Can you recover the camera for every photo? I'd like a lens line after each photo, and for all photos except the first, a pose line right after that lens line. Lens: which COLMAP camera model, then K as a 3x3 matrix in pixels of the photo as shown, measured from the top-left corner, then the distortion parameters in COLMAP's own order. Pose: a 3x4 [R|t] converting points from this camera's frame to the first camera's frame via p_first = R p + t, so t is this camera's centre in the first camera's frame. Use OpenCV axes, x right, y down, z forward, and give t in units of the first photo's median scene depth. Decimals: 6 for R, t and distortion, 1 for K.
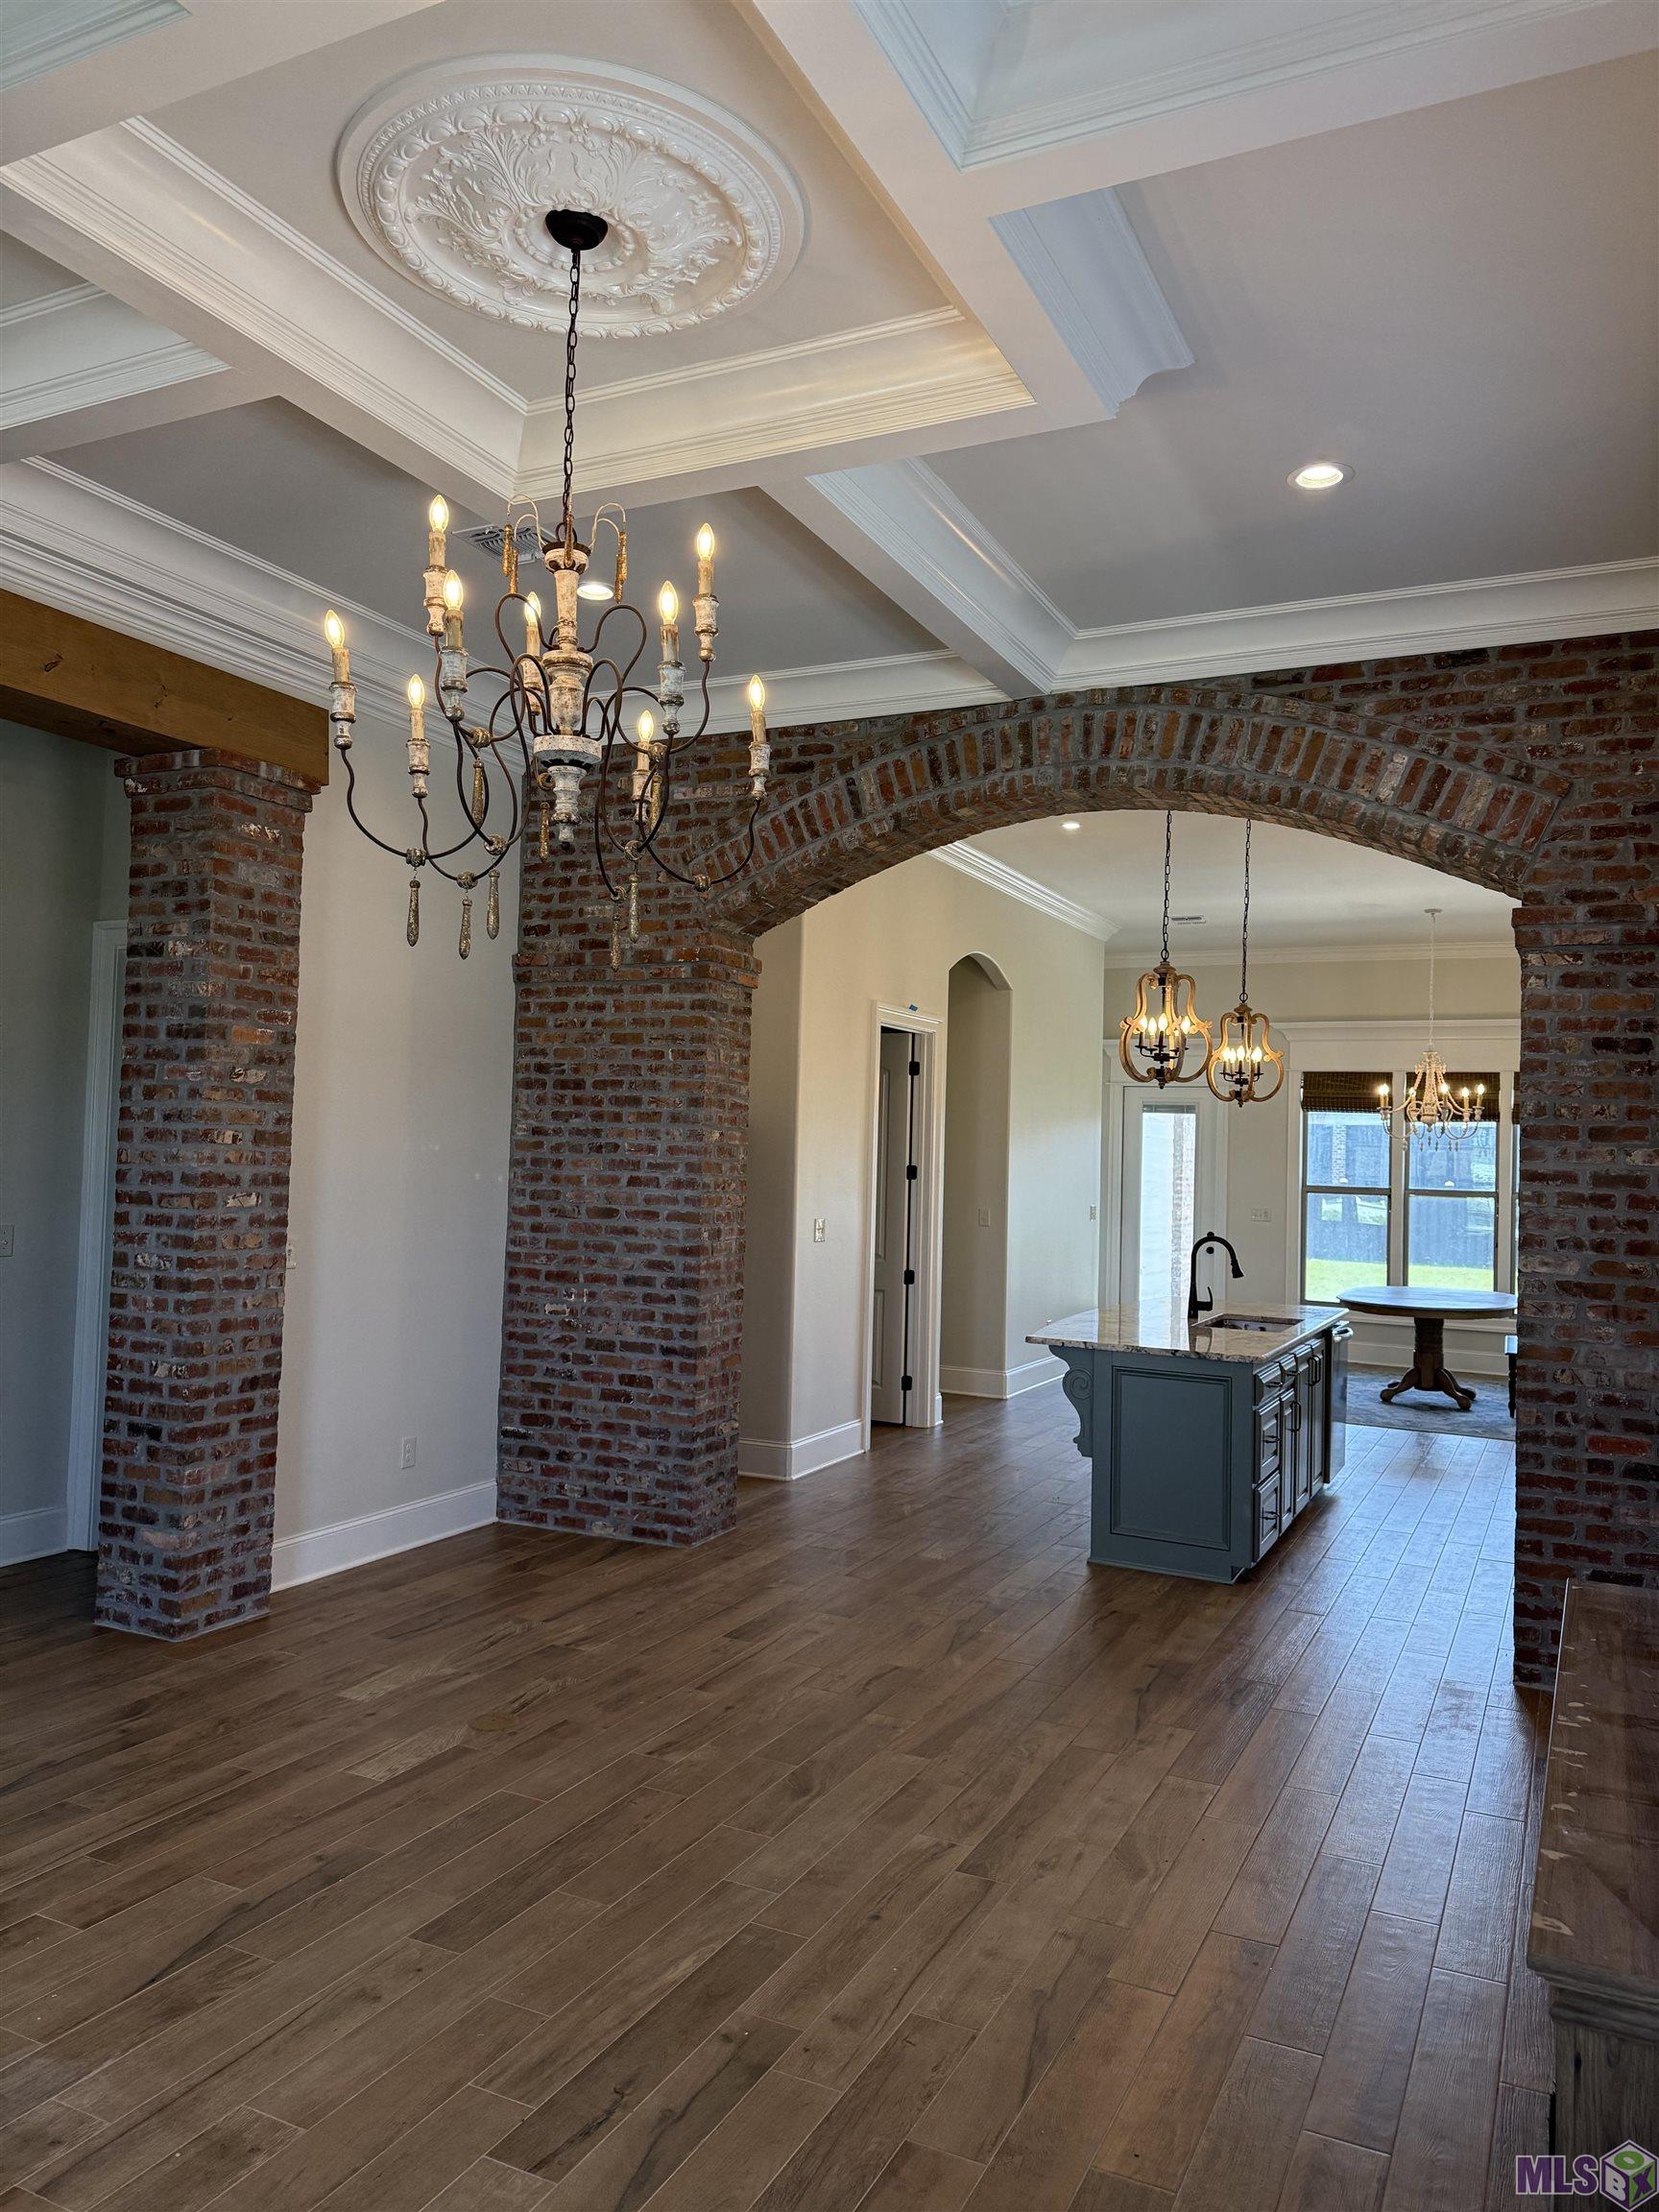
lens RADIAL K [[1561.7, 0, 829.5], [0, 1561.7, 1106.0], [0, 0, 1]] dist [0.199697, -0.359377]
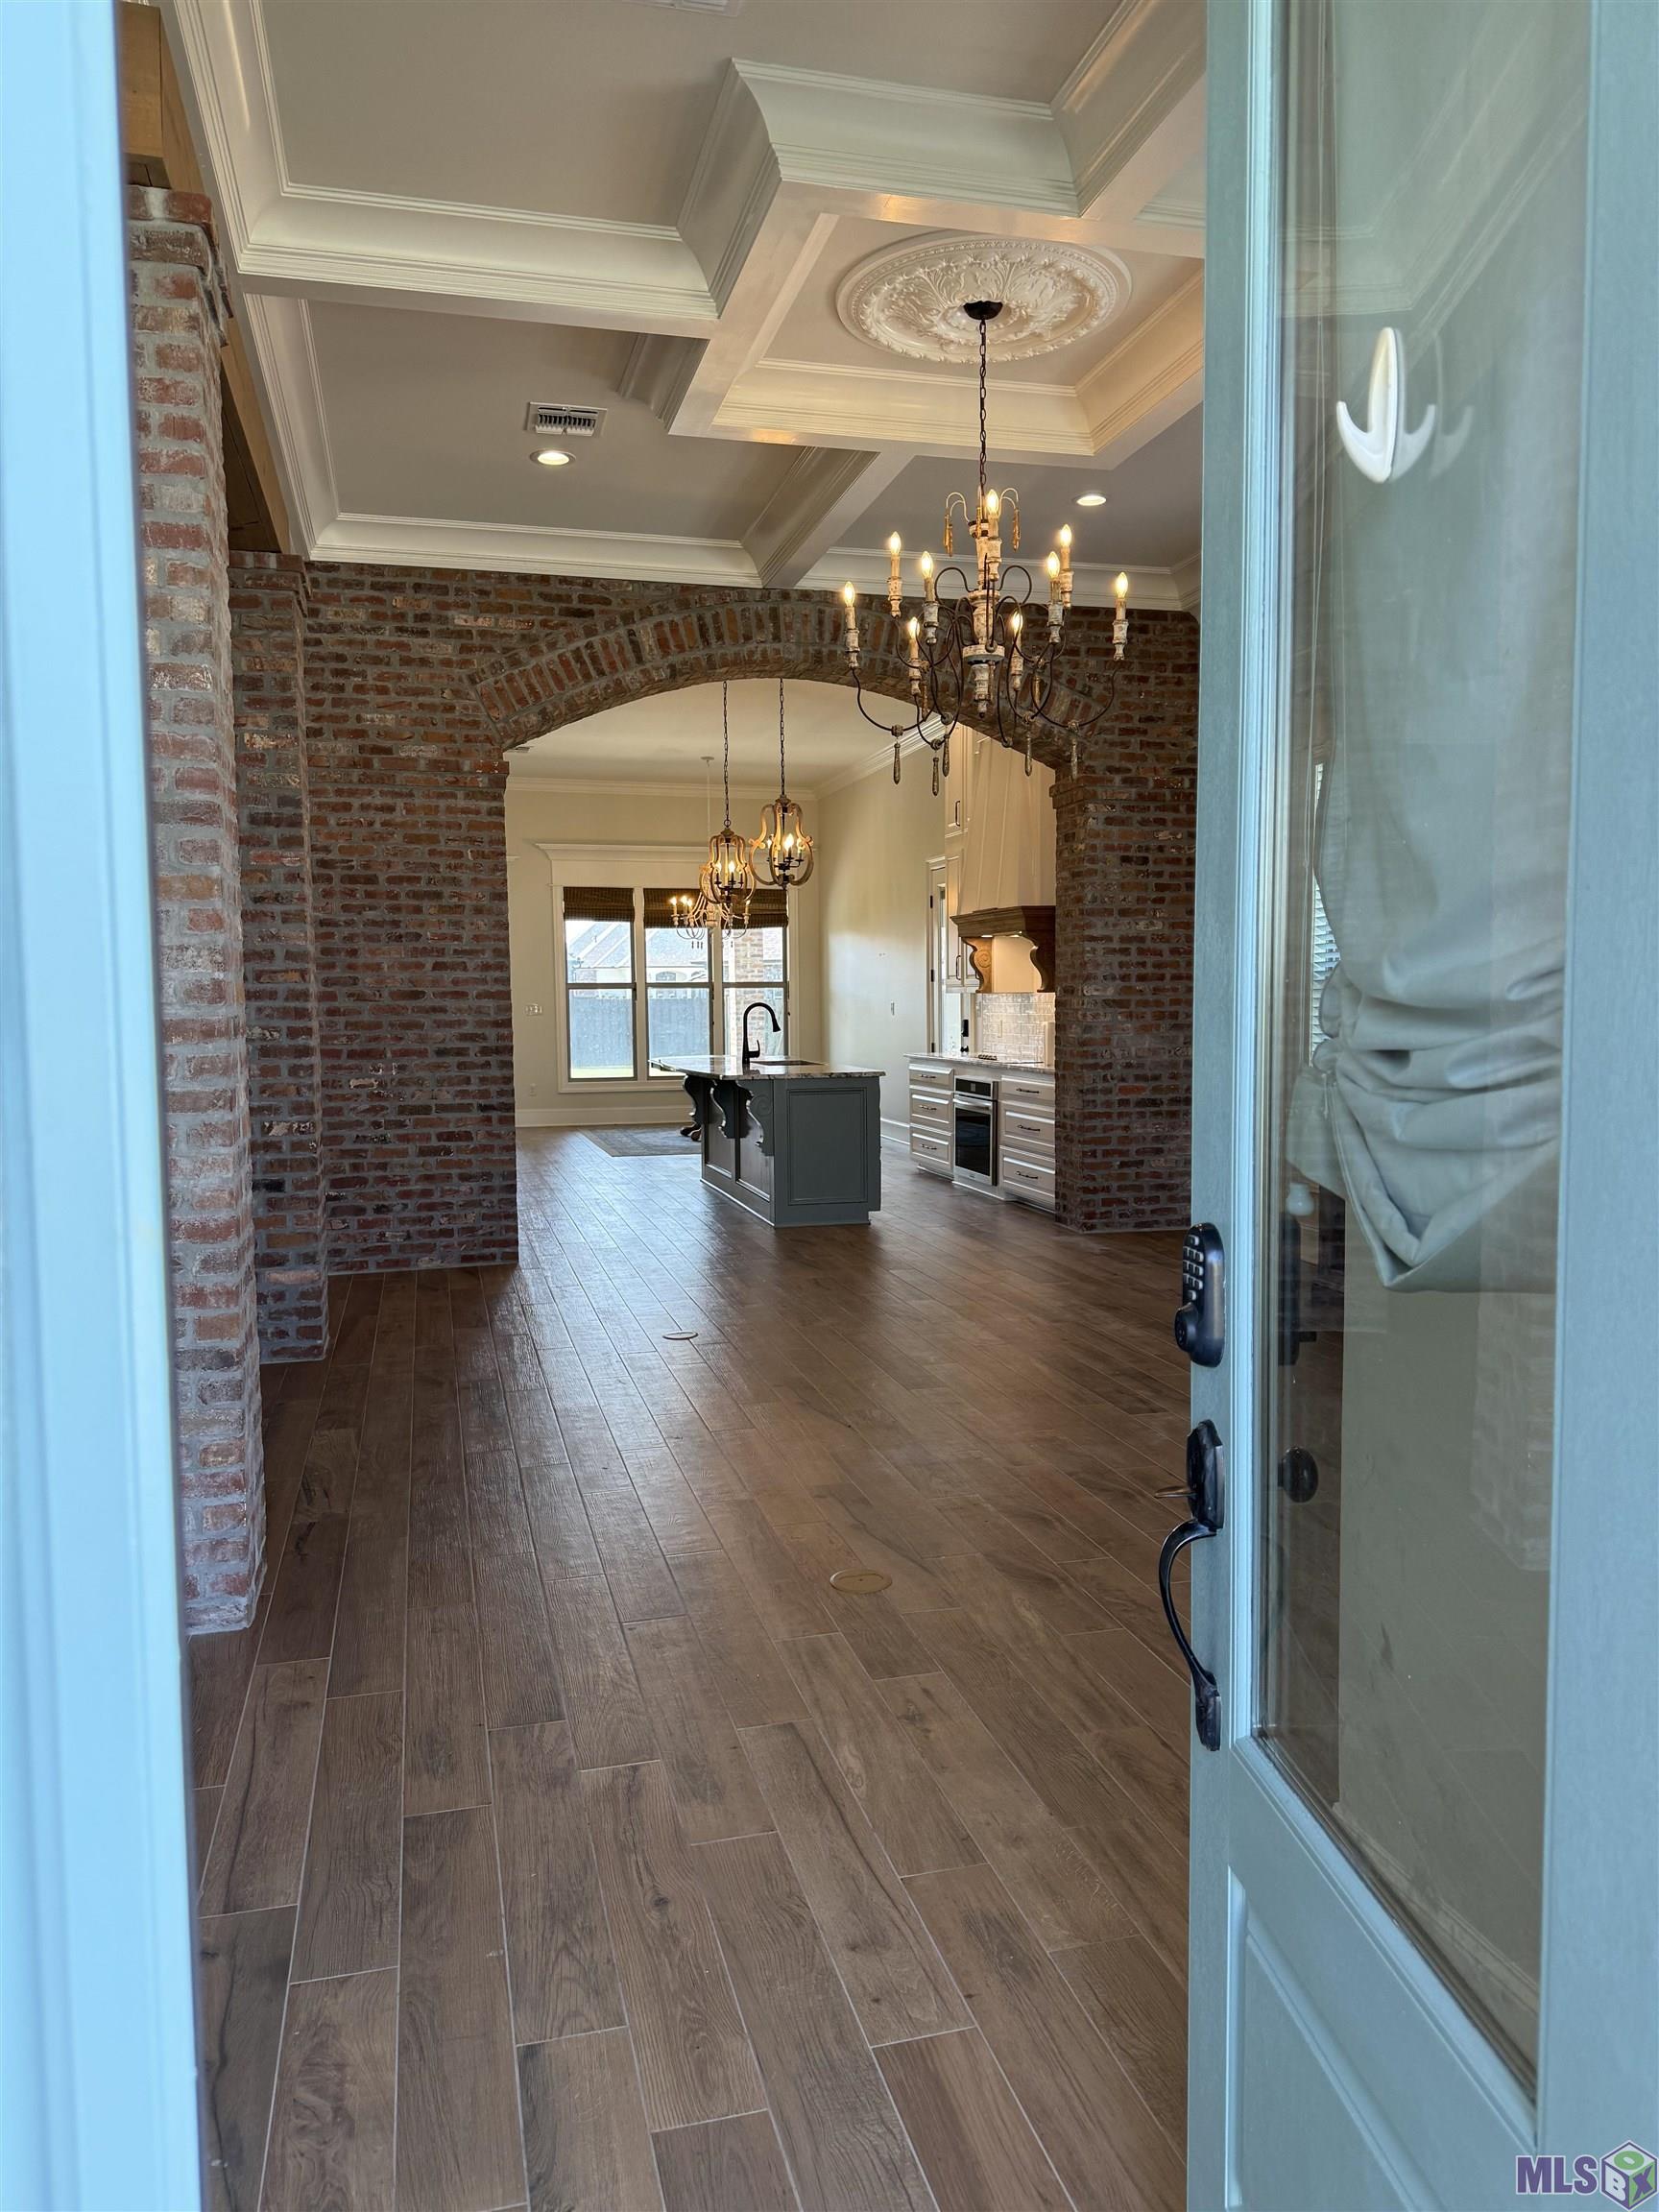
lens RADIAL K [[1561.7, 0, 829.5], [0, 1561.7, 1106.0], [0, 0, 1]] dist [0.199697, -0.359377]
pose [[0.755350, -0.085555, 0.649712, -0.673616], [0.009464, 0.992762, 0.119725, 0.013999], [-0.655253, -0.084285, 0.750693, -0.064060]]
